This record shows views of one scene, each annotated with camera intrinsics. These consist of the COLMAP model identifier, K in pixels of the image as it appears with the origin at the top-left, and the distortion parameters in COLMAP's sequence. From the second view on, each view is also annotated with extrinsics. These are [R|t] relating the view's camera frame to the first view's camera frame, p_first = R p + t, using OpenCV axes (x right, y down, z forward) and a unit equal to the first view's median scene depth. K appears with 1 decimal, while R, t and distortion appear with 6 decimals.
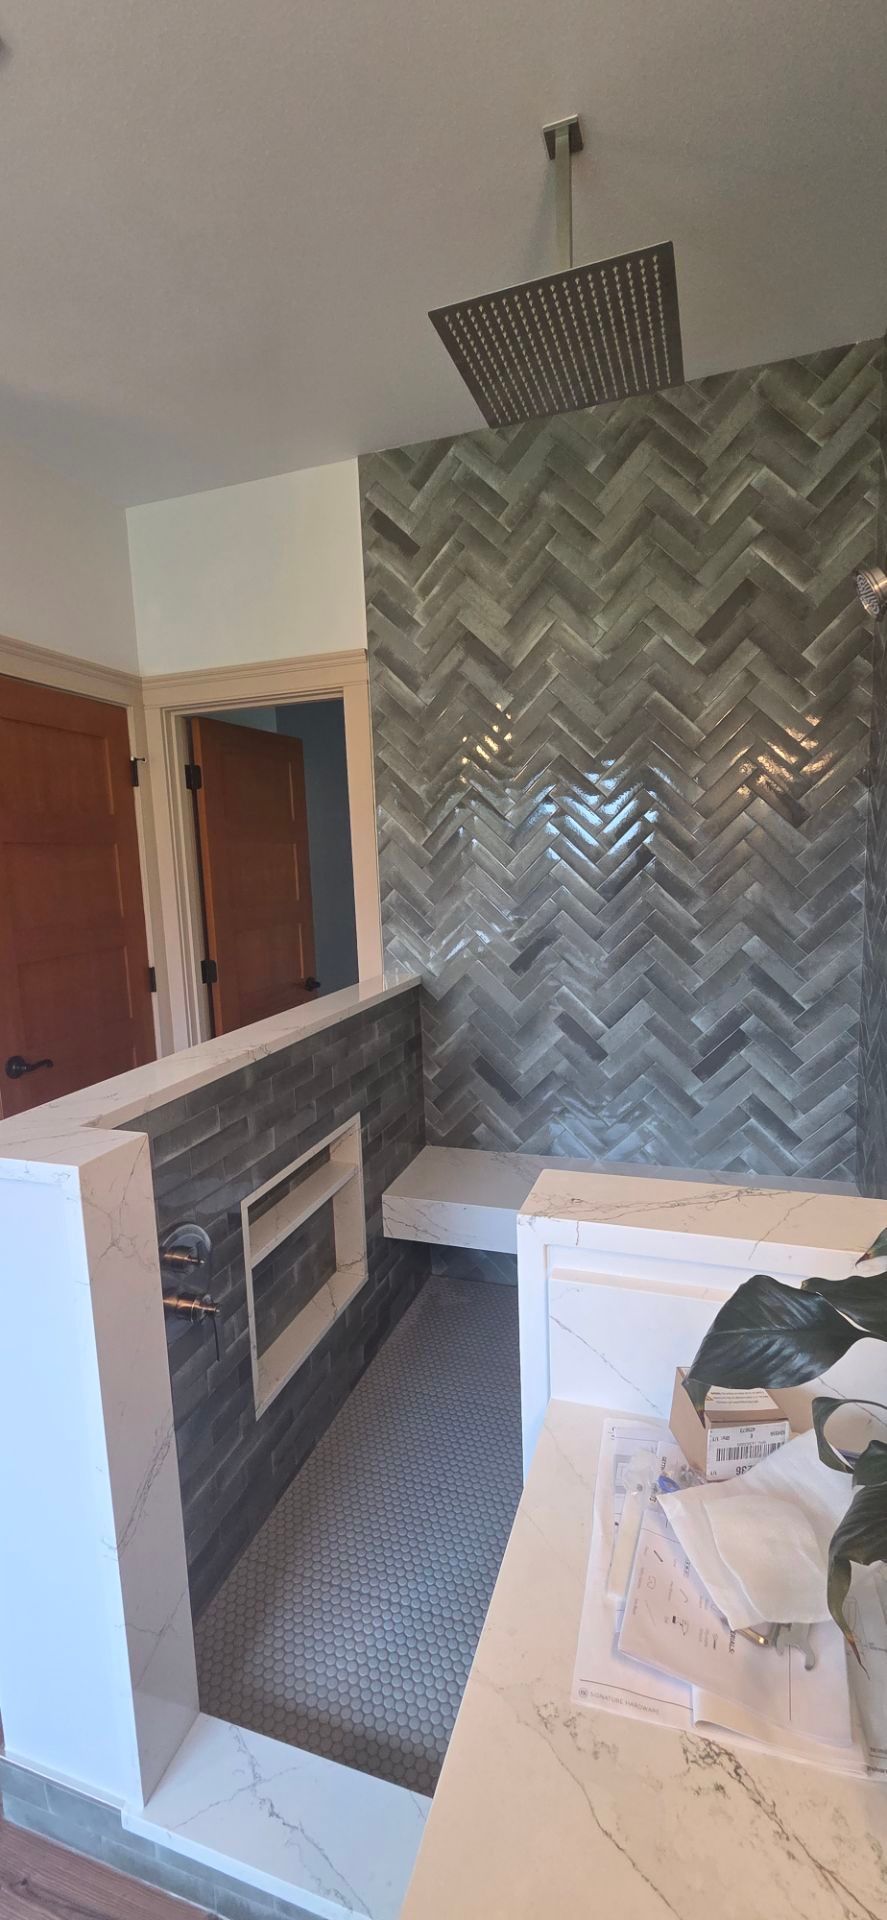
lens RADIAL K [[785.4, 0, 443.6], [0, 785.4, 965.5], [0, 0, 1]] dist [0.001458, -0.001682]
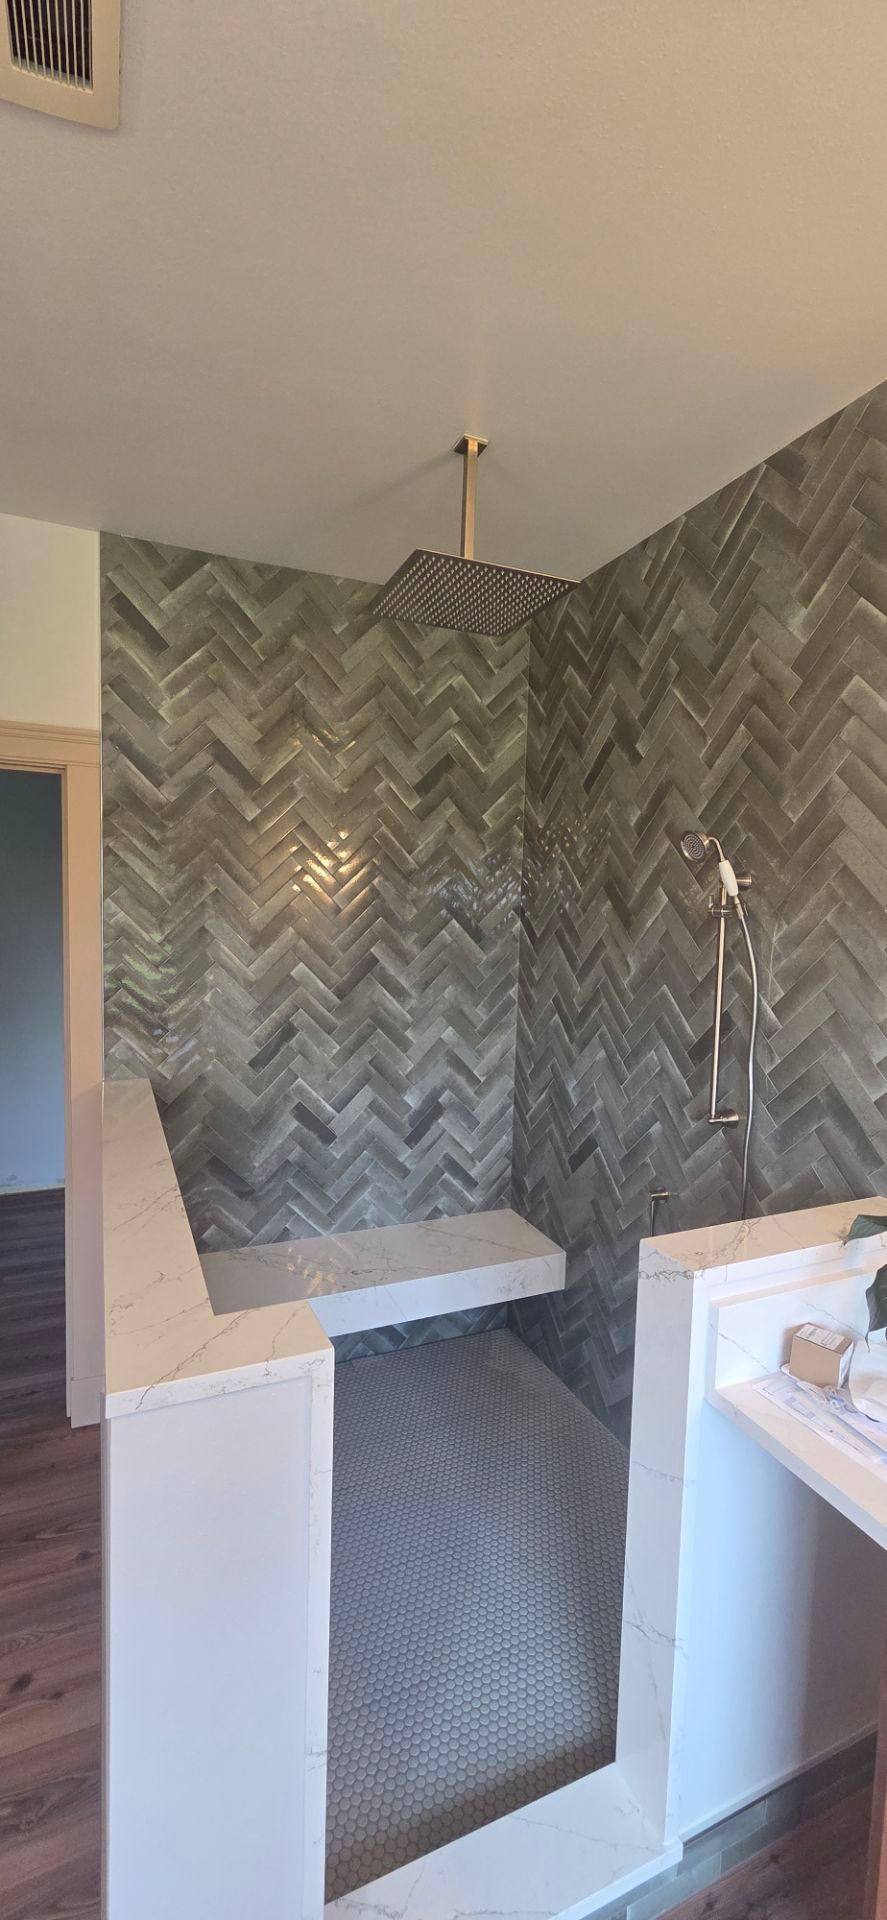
lens RADIAL K [[785.4, 0, 443.5], [0, 785.4, 959.5], [0, 0, 1]] dist [0.001458, -0.001682]
pose [[0.737439, 0.011342, 0.675319, -0.453885], [0.033645, 0.998001, -0.053501, -0.076262], [-0.674576, 0.062174, 0.735583, 0.066412]]
